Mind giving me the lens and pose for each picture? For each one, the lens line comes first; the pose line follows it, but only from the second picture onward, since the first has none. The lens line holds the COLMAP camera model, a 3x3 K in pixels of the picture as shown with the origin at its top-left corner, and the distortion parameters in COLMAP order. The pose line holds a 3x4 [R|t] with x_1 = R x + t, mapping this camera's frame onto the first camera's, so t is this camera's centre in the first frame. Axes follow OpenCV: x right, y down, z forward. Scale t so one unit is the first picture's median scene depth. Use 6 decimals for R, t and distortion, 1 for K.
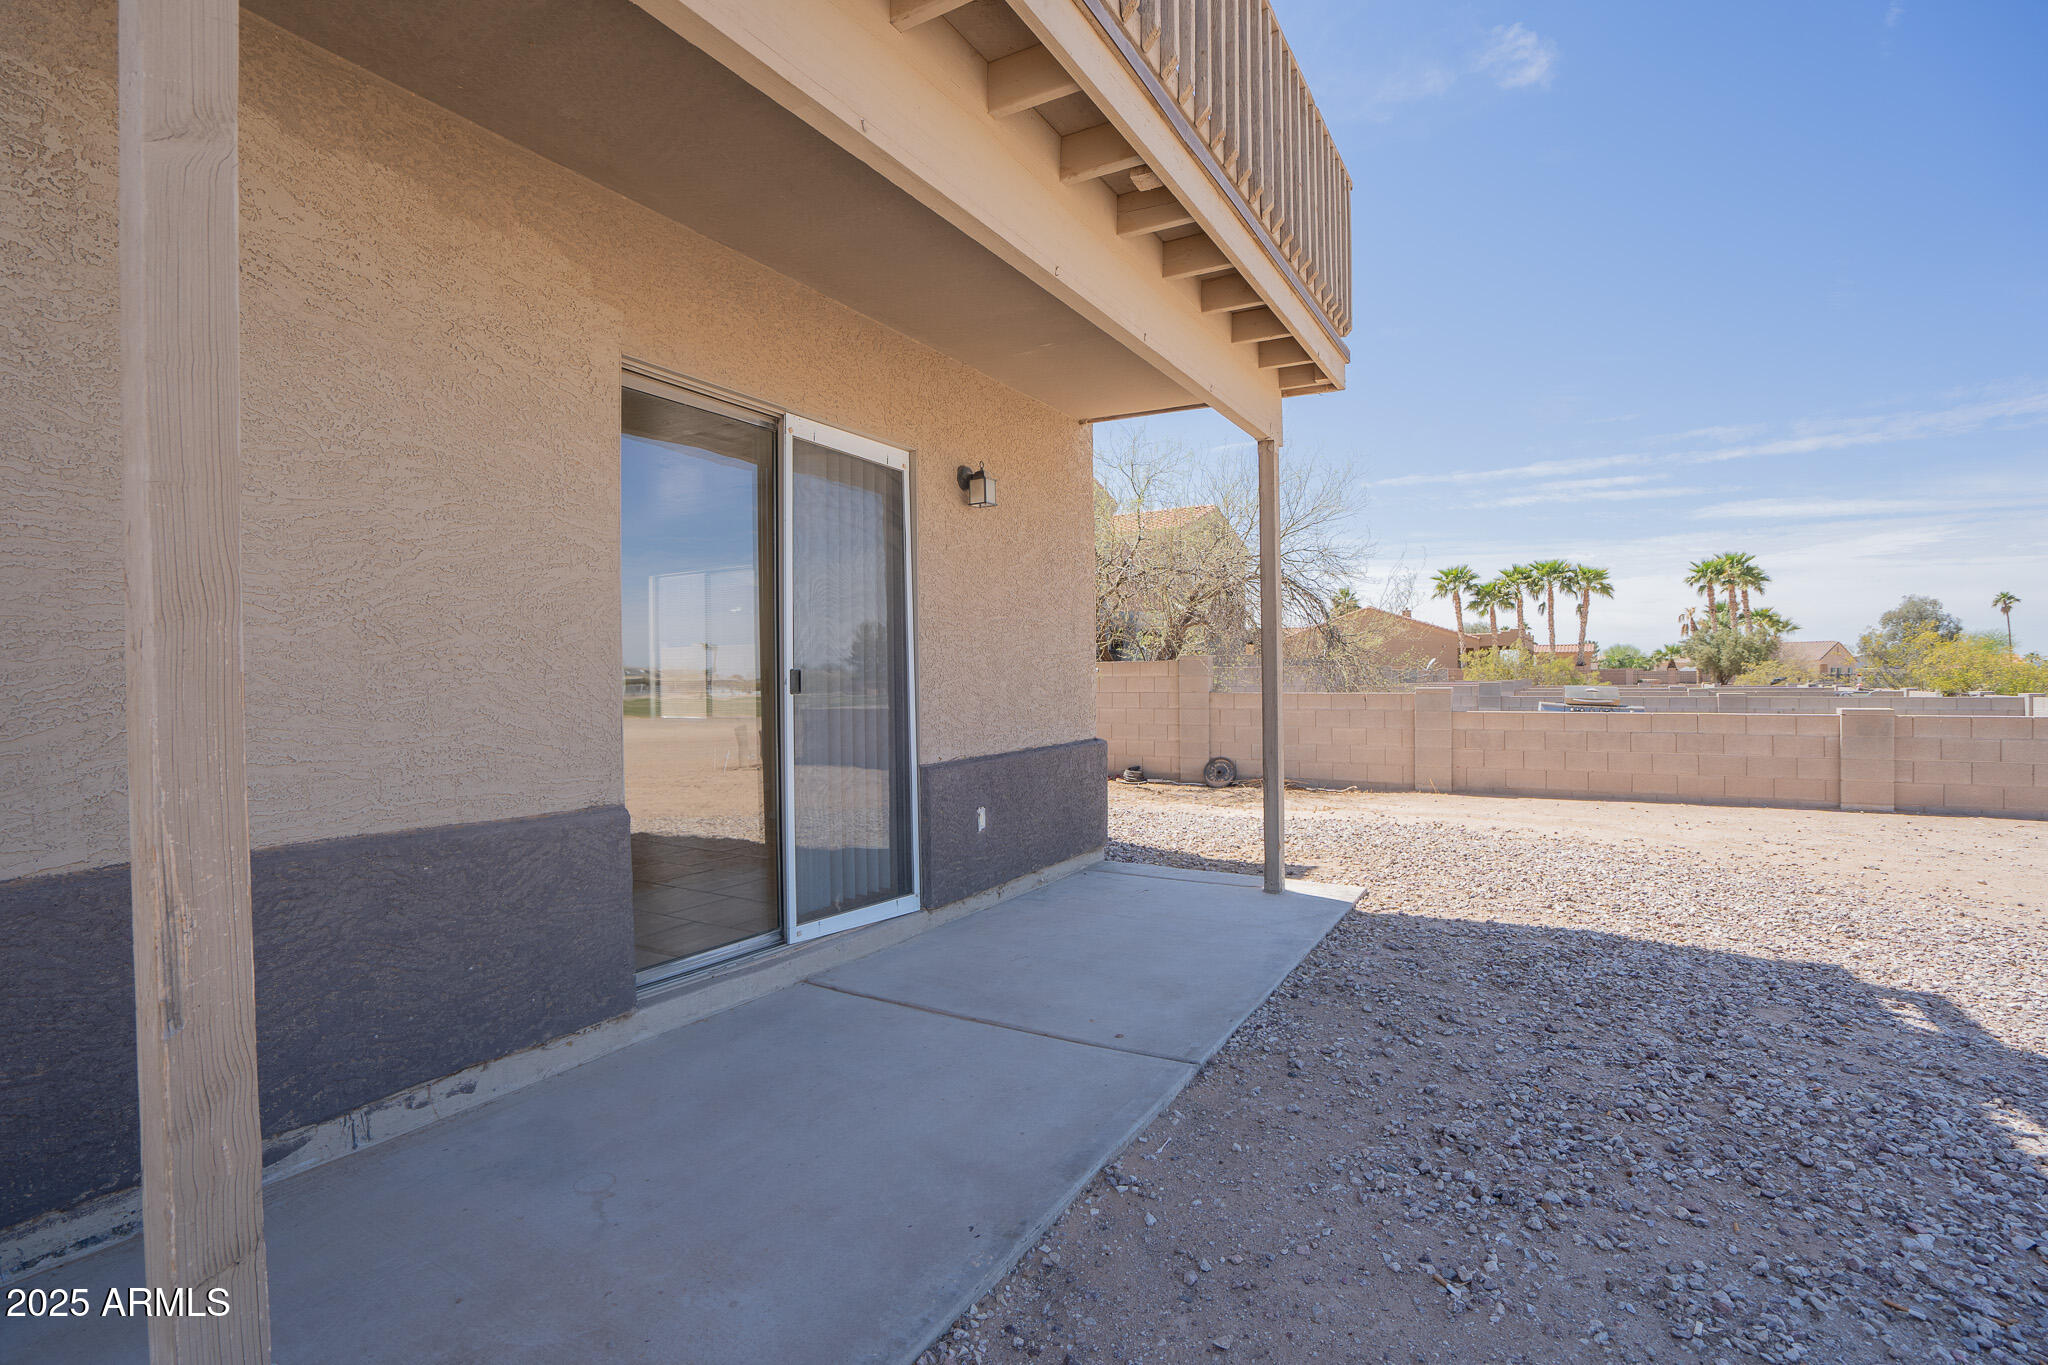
lens RADIAL K [[943.9, 0, 1015.4], [0, 943.9, 683.2], [0, 0, 1]] dist [-0.053023, 0.020731]
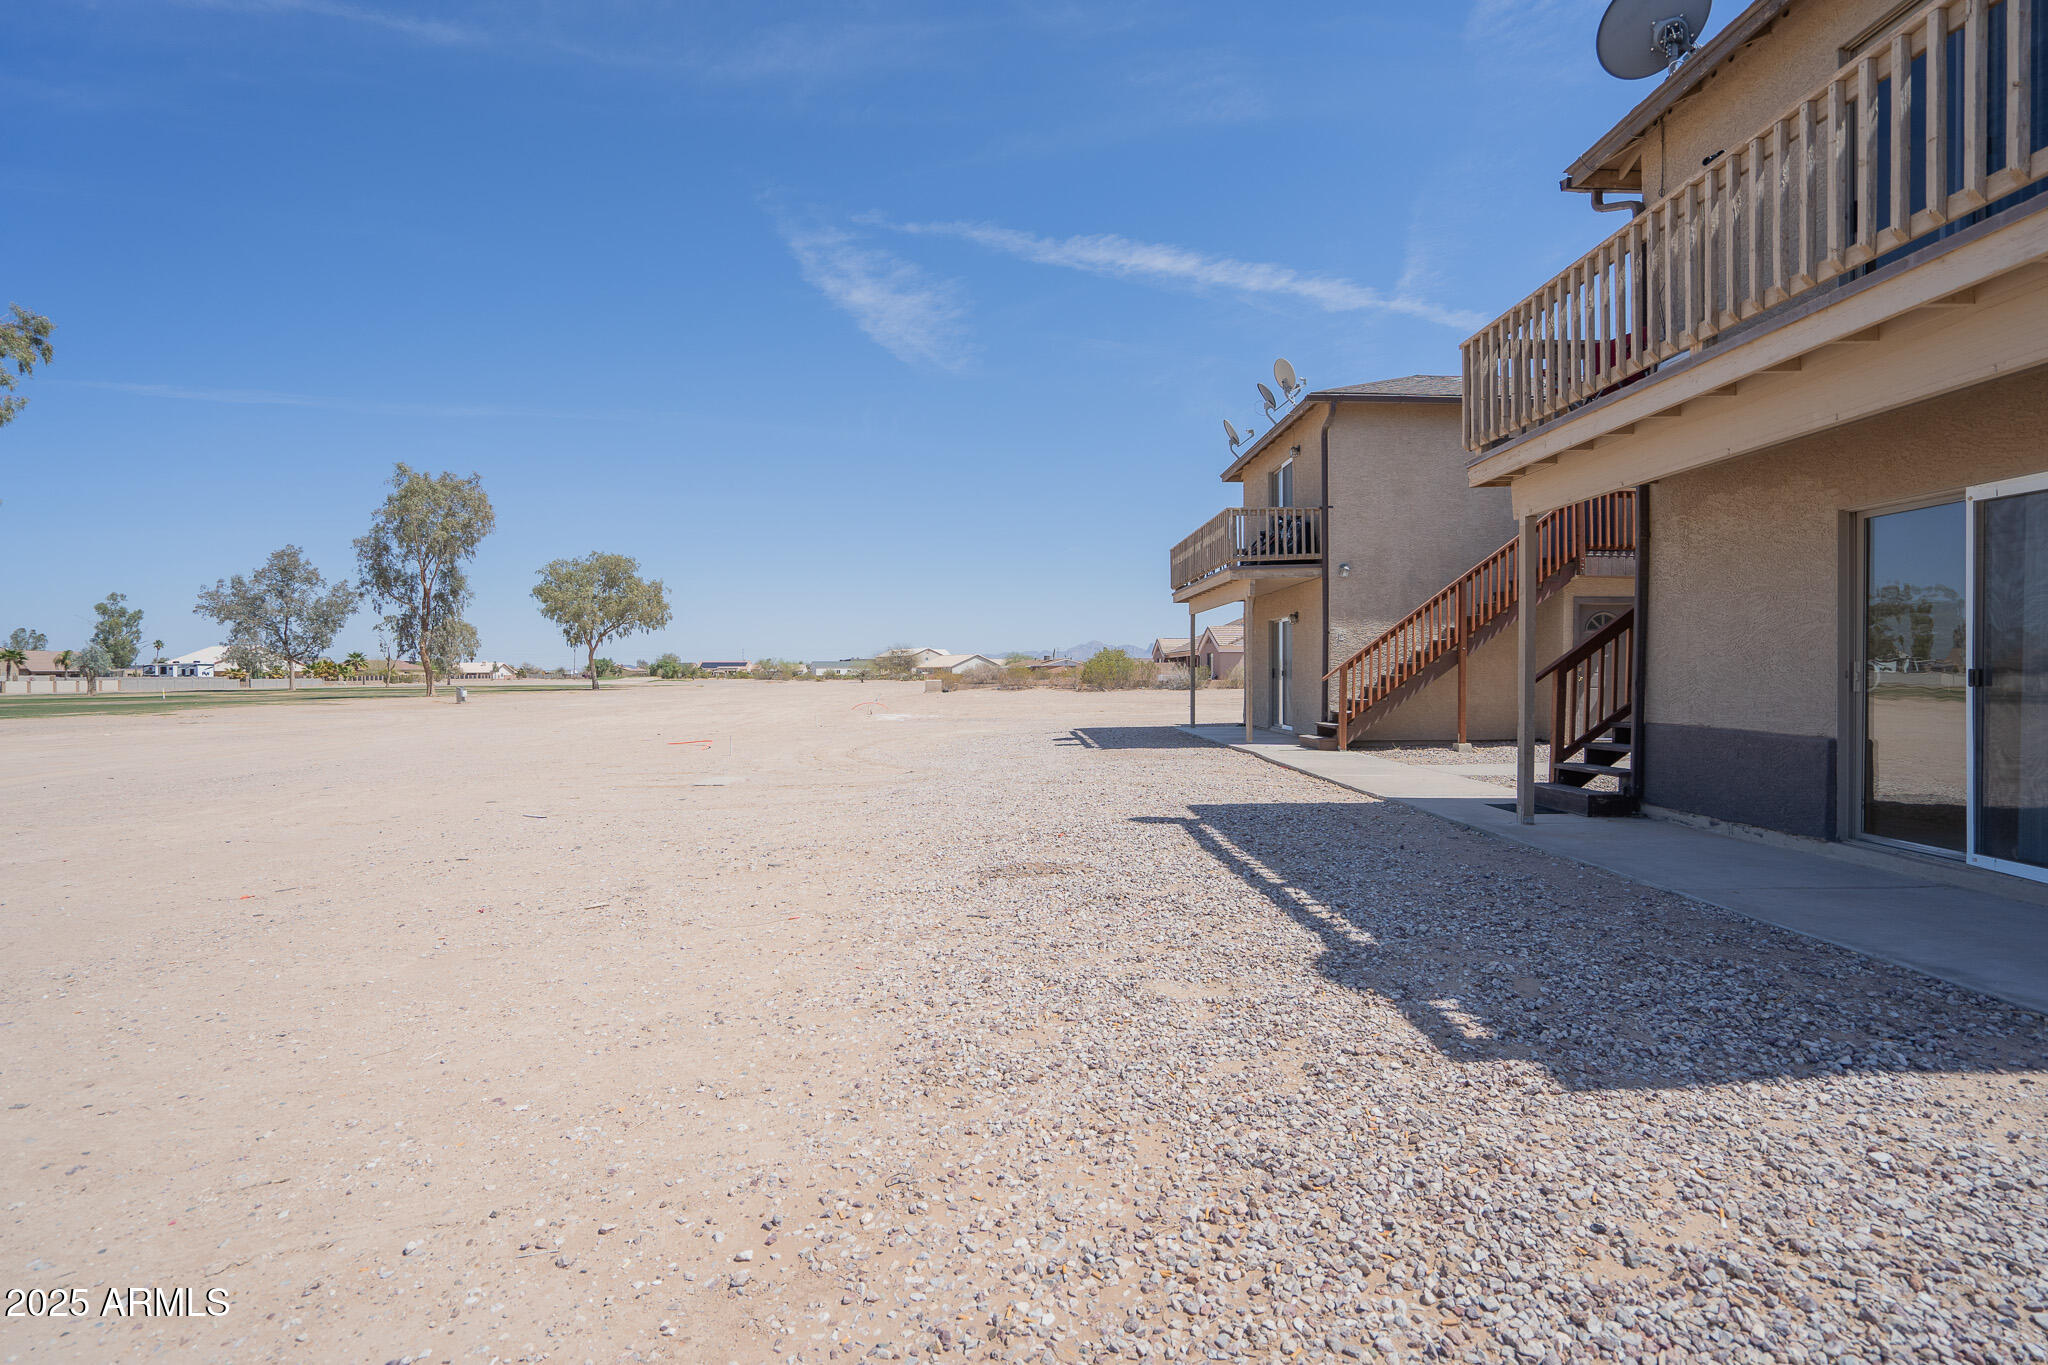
lens RADIAL K [[943.9, 0, 1015.4], [0, 943.9, 683.2], [0, 0, 1]] dist [-0.053023, 0.020731]
pose [[-0.851168, 0.009608, -0.524805, 2.421290], [0.001655, 0.999877, 0.015621, -0.022830], [0.524891, 0.012428, -0.851079, 2.022208]]
